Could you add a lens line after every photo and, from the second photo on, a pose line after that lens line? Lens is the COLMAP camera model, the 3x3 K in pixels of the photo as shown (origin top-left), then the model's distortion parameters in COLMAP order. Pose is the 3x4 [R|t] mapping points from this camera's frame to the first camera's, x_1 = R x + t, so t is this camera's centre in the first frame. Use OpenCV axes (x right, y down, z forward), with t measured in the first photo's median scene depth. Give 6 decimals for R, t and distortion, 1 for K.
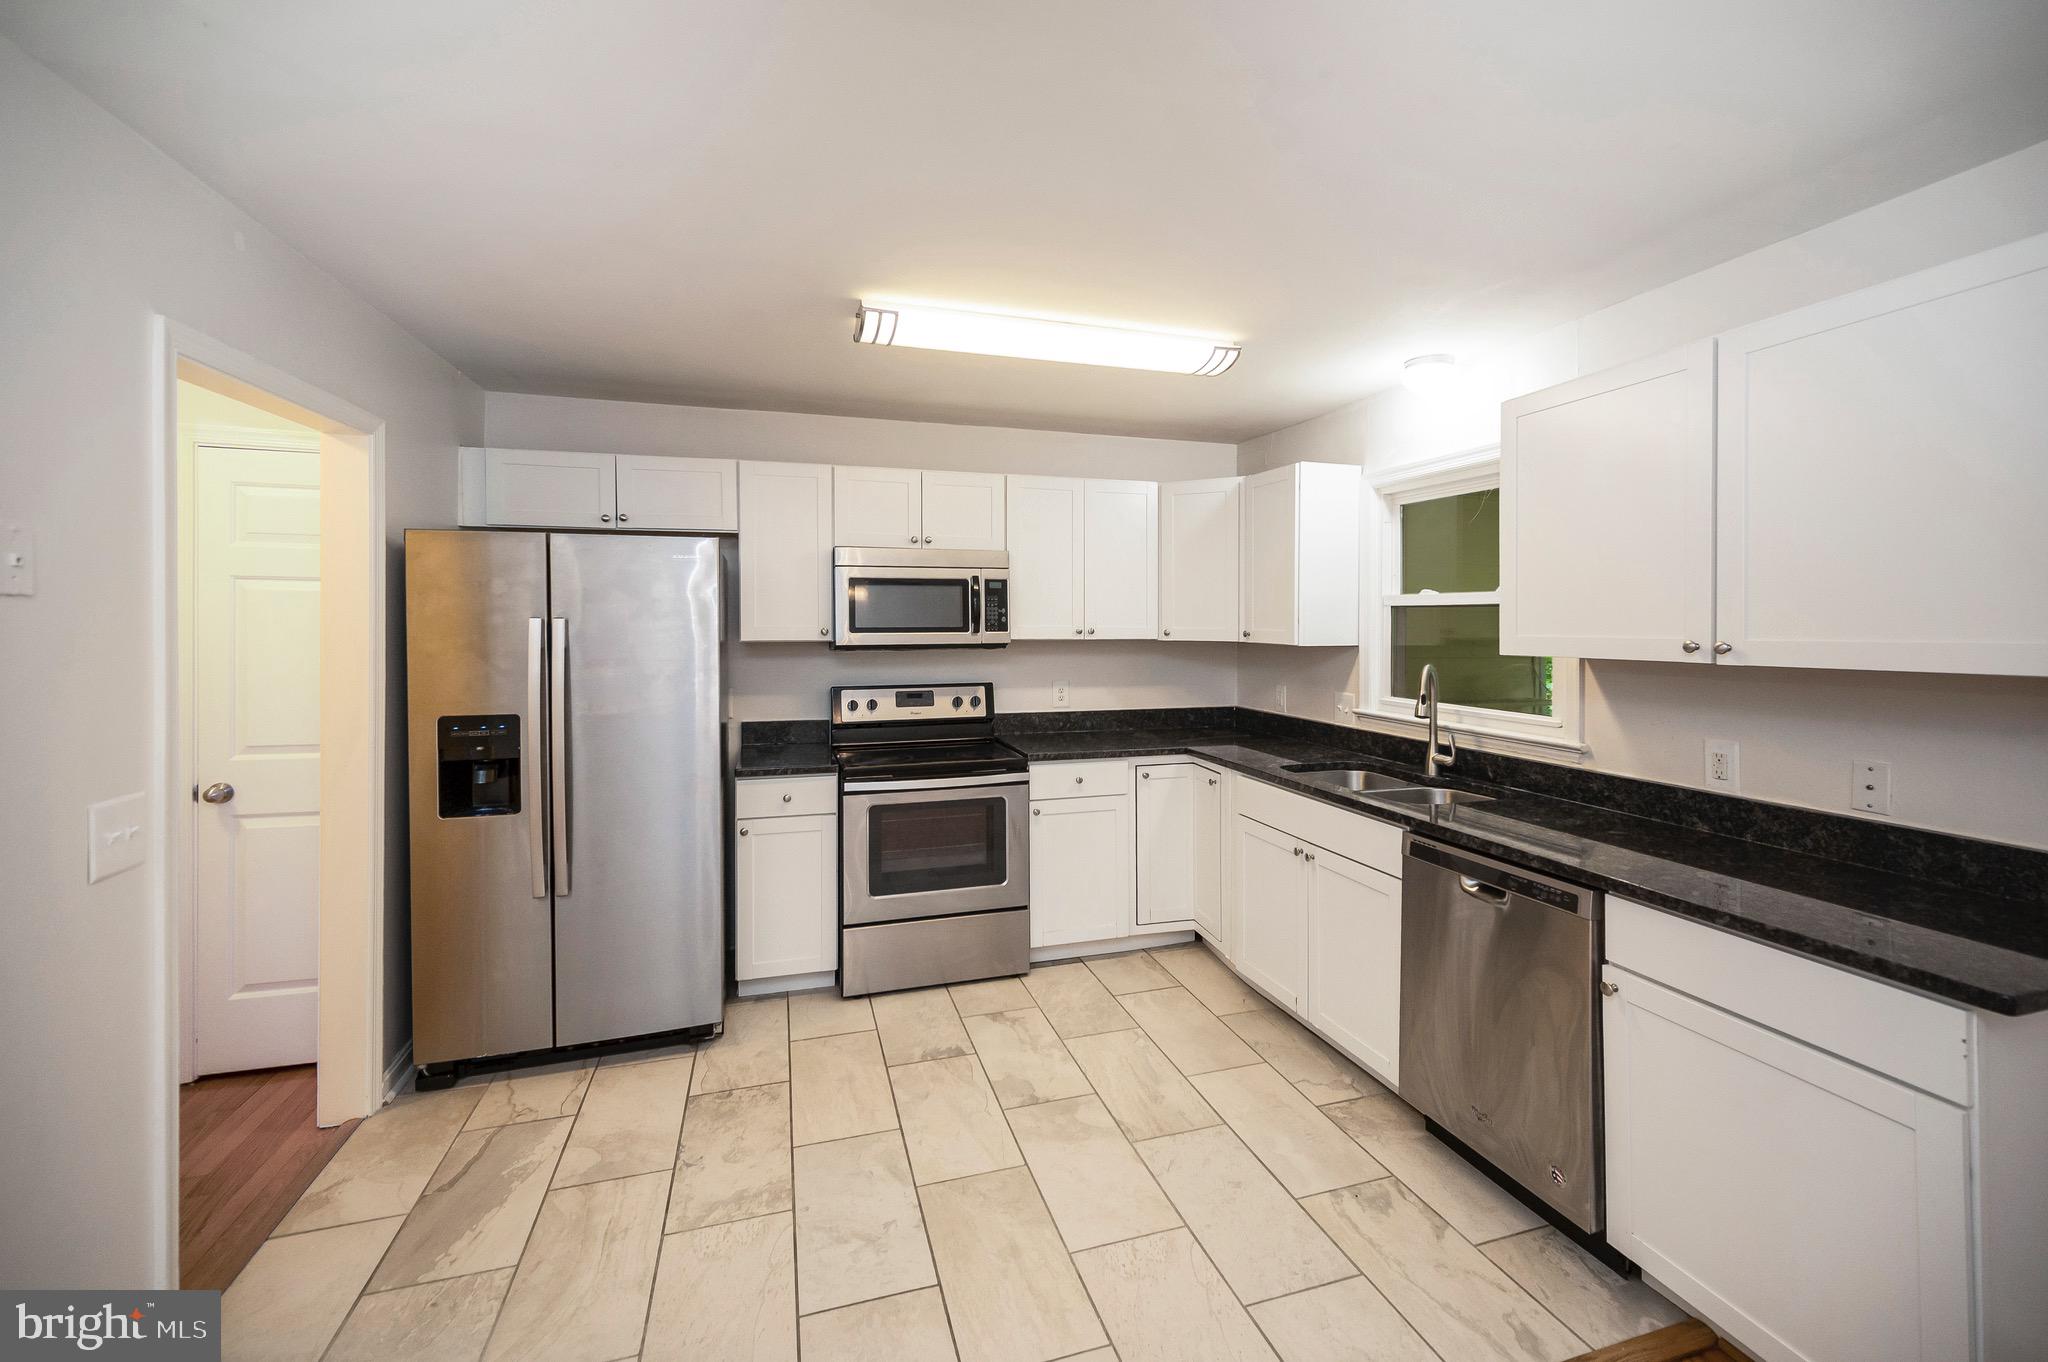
lens RADIAL K [[841.9, 0, 1034.2], [0, 841.9, 620.4], [0, 0, 1]] dist [0.000259, 0.000753]
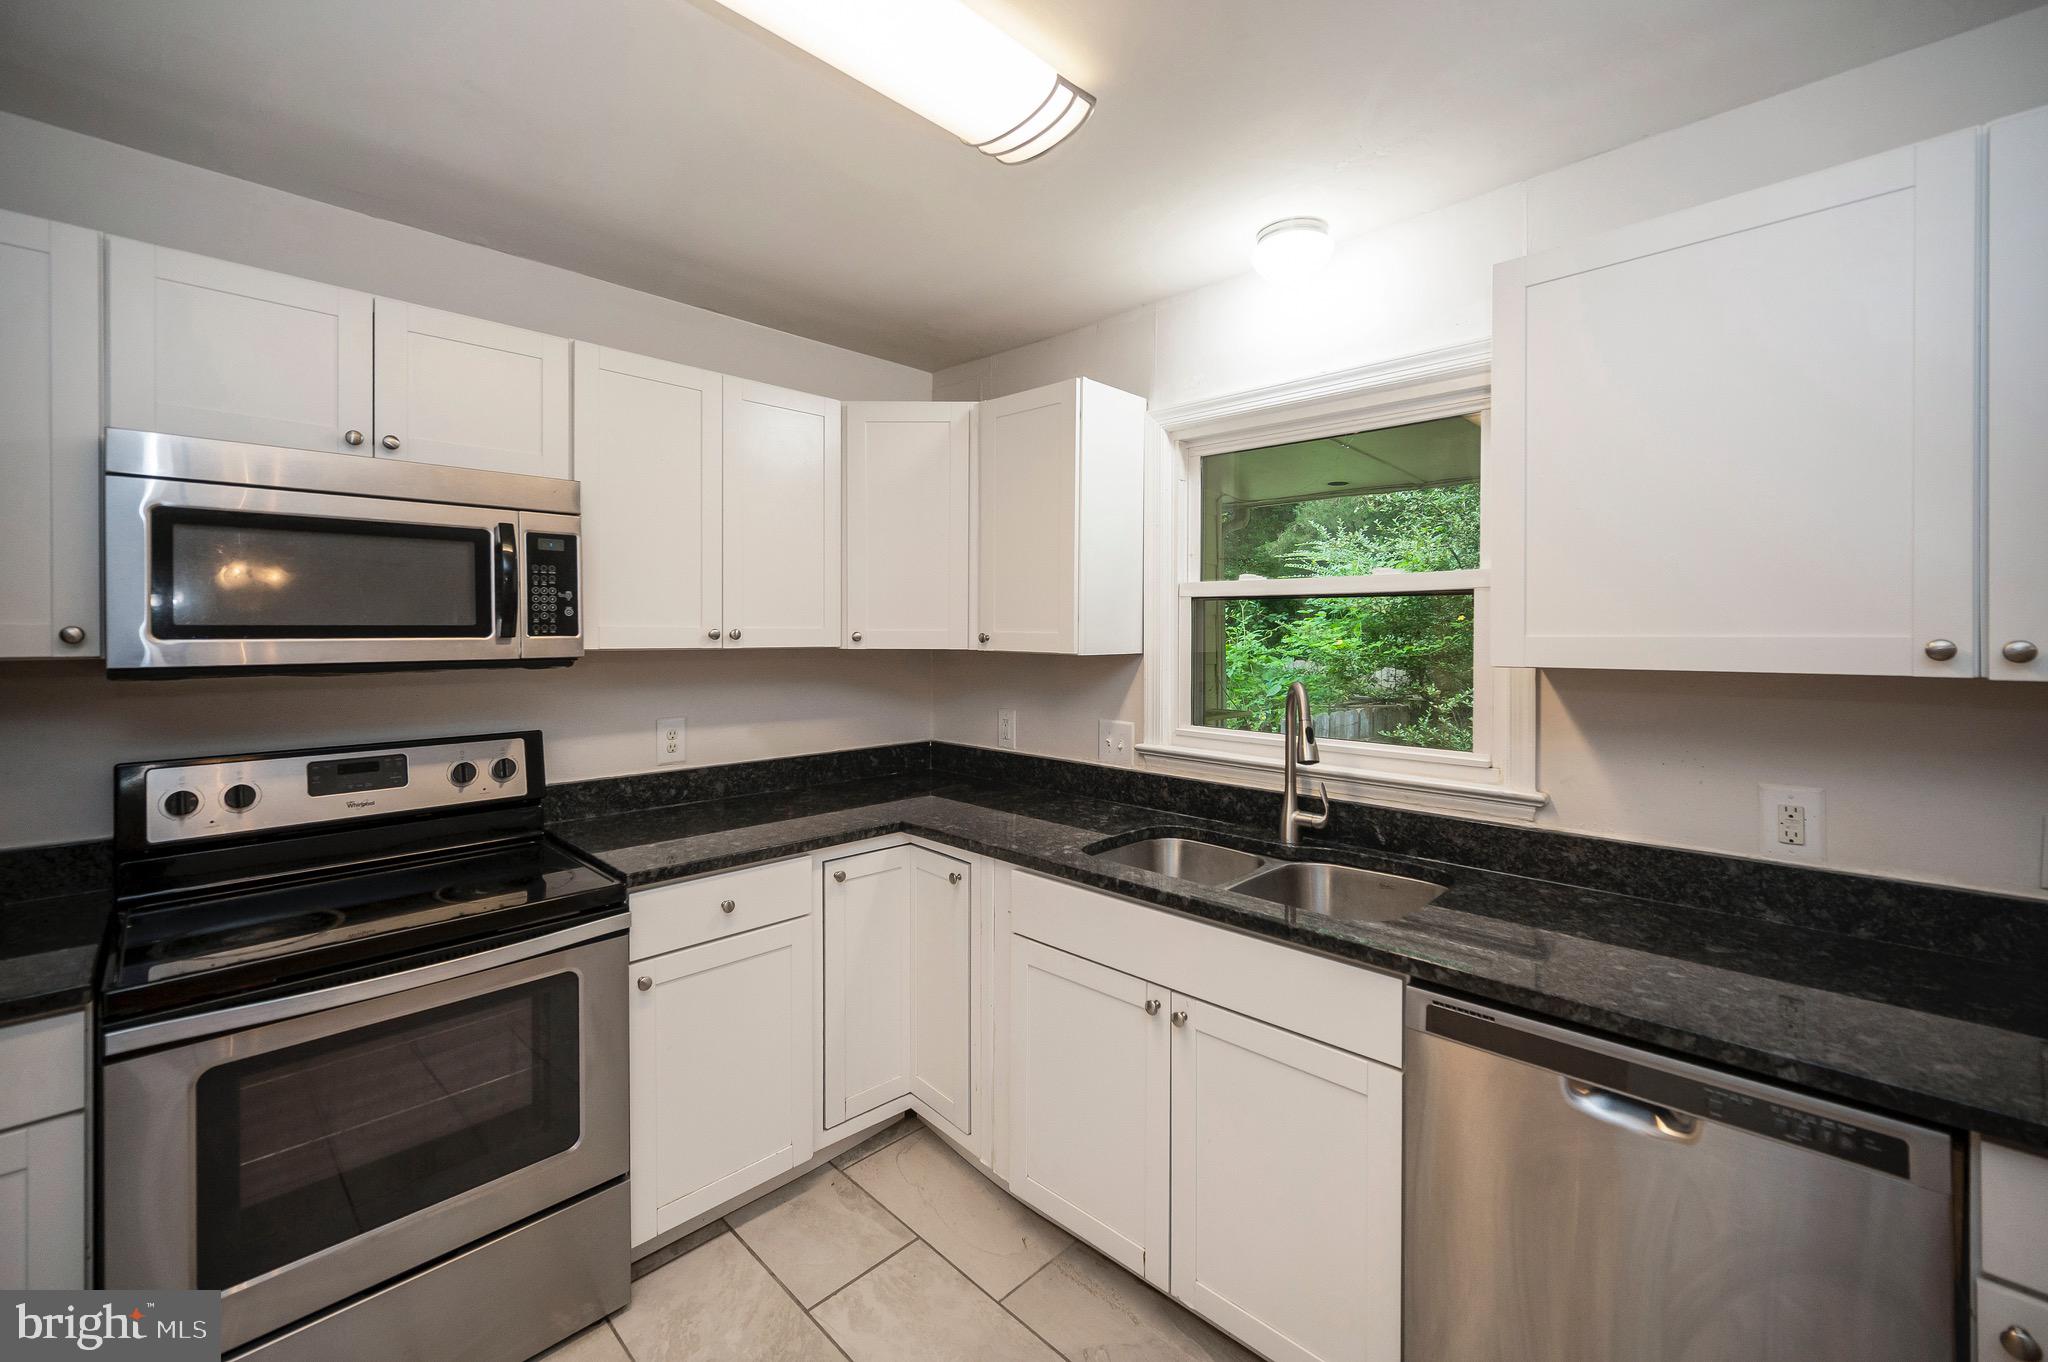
lens RADIAL K [[839.4, 0, 1020.1], [0, 839.4, 630.7], [0, 0, 1]] dist [0.001422, -0.000169]
pose [[0.882260, 0.000201, 0.470761, -0.037497], [-0.001555, 0.999996, 0.002487, 0.009458], [-0.470759, -0.002926, 0.882257, 0.445250]]
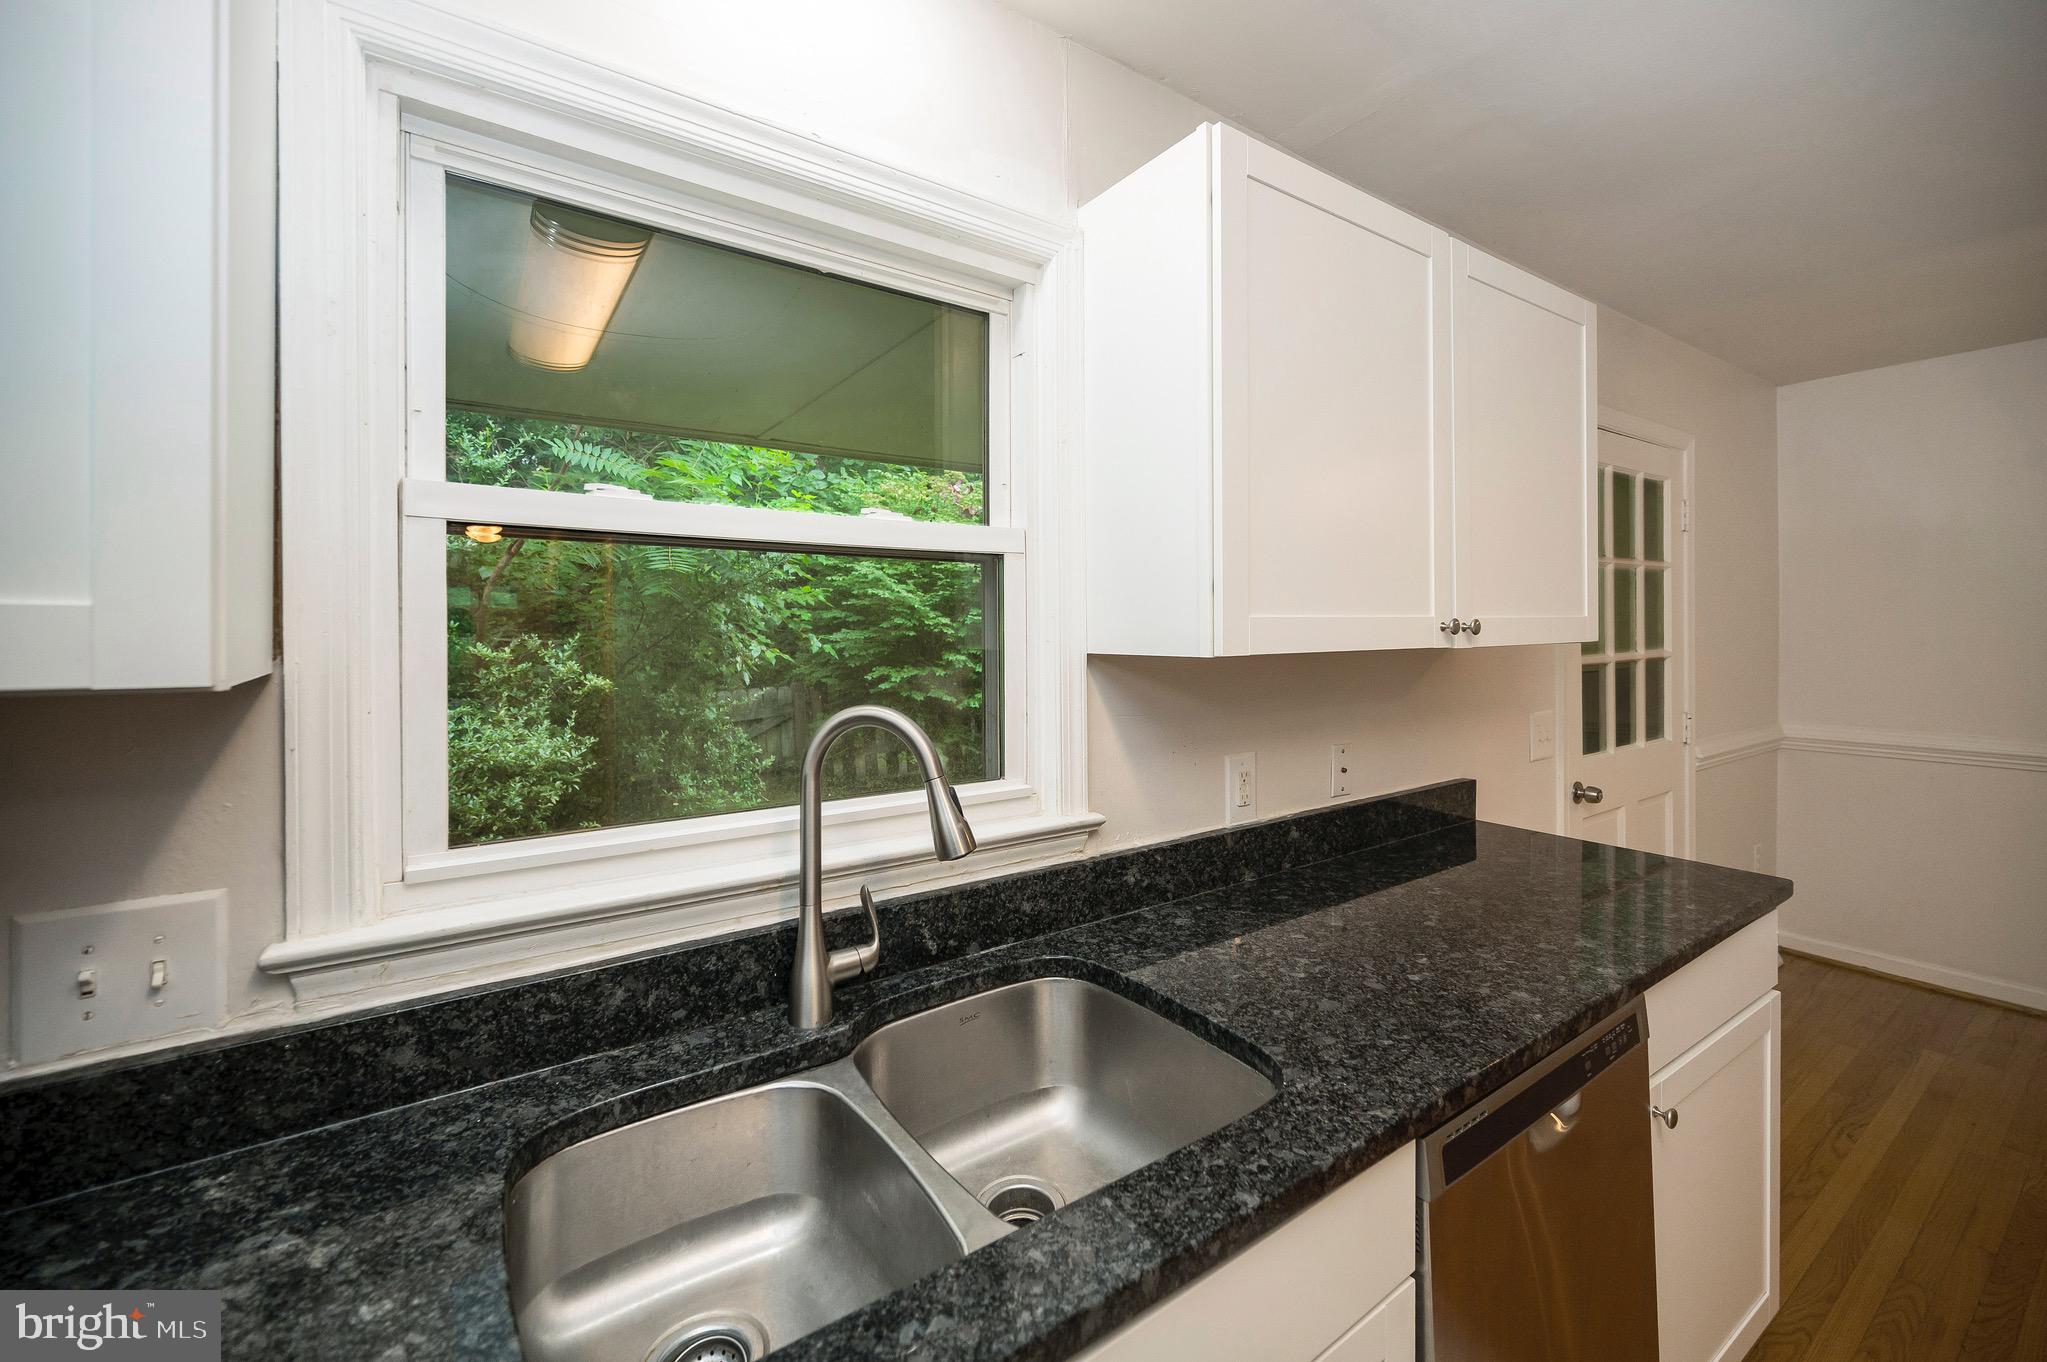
lens RADIAL K [[839.8, 0, 1043.6], [0, 839.8, 634.0], [0, 0, 1]] dist [-0.000251, -0.000218]
pose [[-0.312584, -0.003075, 0.949885, 0.098579], [0.004552, 0.999978, 0.004735, 0.018827], [-0.949879, 0.005804, -0.312563, 0.903075]]
